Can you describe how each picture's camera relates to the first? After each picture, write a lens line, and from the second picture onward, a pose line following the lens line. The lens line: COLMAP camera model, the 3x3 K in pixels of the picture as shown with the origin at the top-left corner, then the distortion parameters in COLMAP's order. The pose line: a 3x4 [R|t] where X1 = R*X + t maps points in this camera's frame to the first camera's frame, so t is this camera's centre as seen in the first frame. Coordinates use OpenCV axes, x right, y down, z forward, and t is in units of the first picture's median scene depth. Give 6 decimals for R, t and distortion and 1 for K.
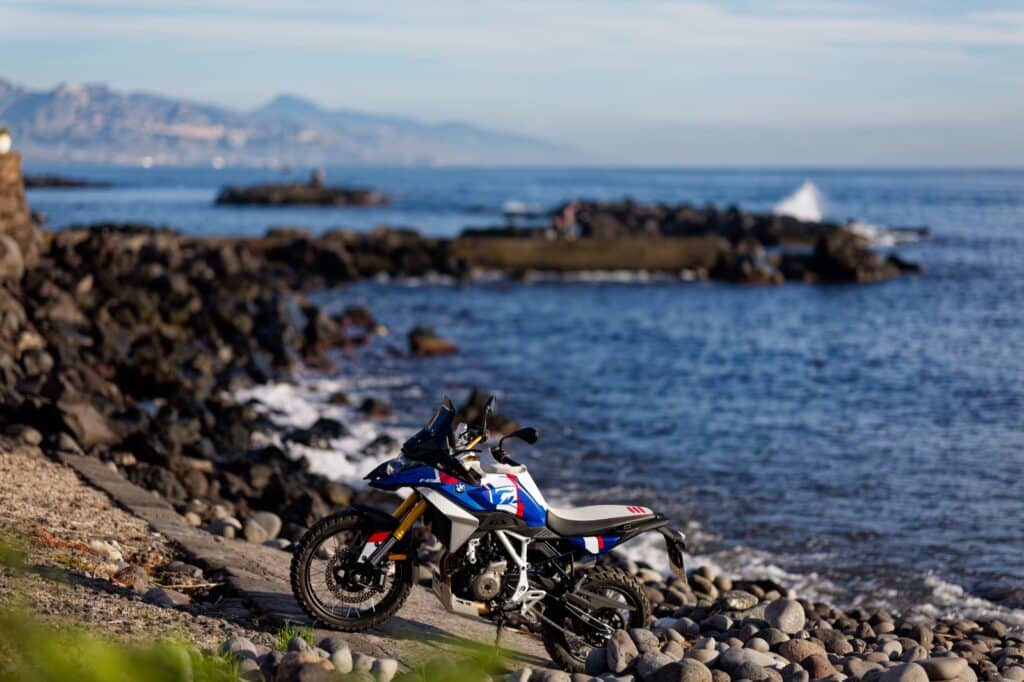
lens RADIAL K [[2572.2, 0, 512.0], [0, 2572.2, 341.0], [0, 0, 1]] dist [0.050879, 0.929959]
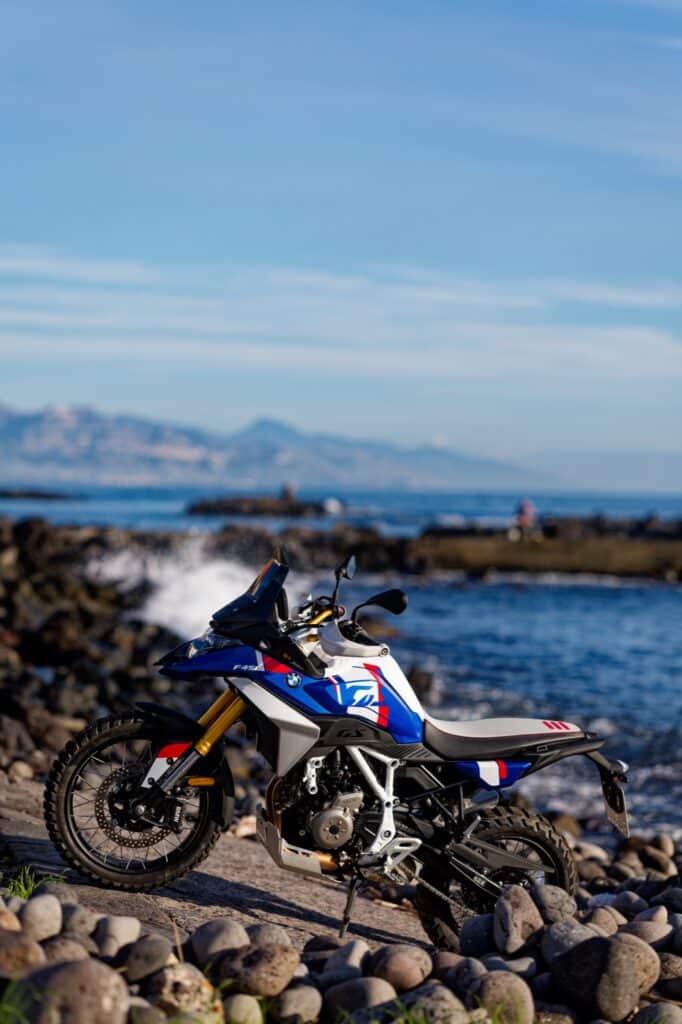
lens RADIAL K [[2504.9, 0, 341.0], [0, 2504.9, 512.0], [0, 0, 1]] dist [0.093926, -0.132137]
pose [[0.998175, 0.015575, -0.058337, 0.029535], [-0.019126, 0.997966, -0.060816, 0.051437], [0.057271, 0.061821, 0.996443, 0.329148]]
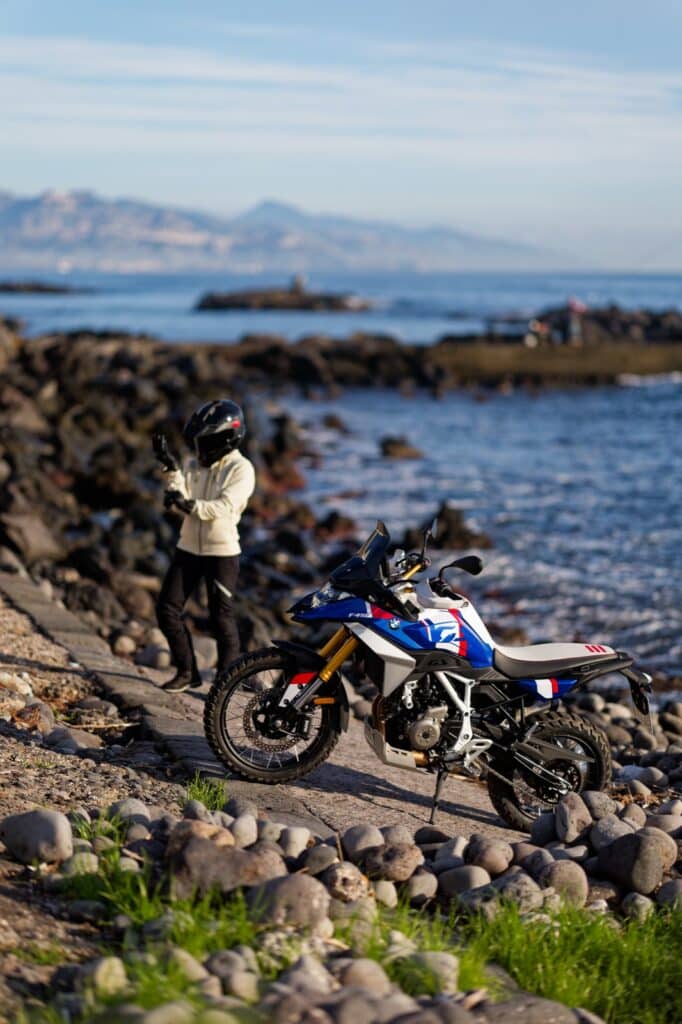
lens RADIAL K [[2572.2, 0, 341.0], [0, 2572.2, 512.0], [0, 0, 1]] dist [0.050879, 0.929959]
pose [[0.998153, 0.005993, -0.060448, 0.014322], [-0.004489, 0.999678, 0.024995, -0.003252], [0.060579, -0.024677, 0.997858, 0.114404]]
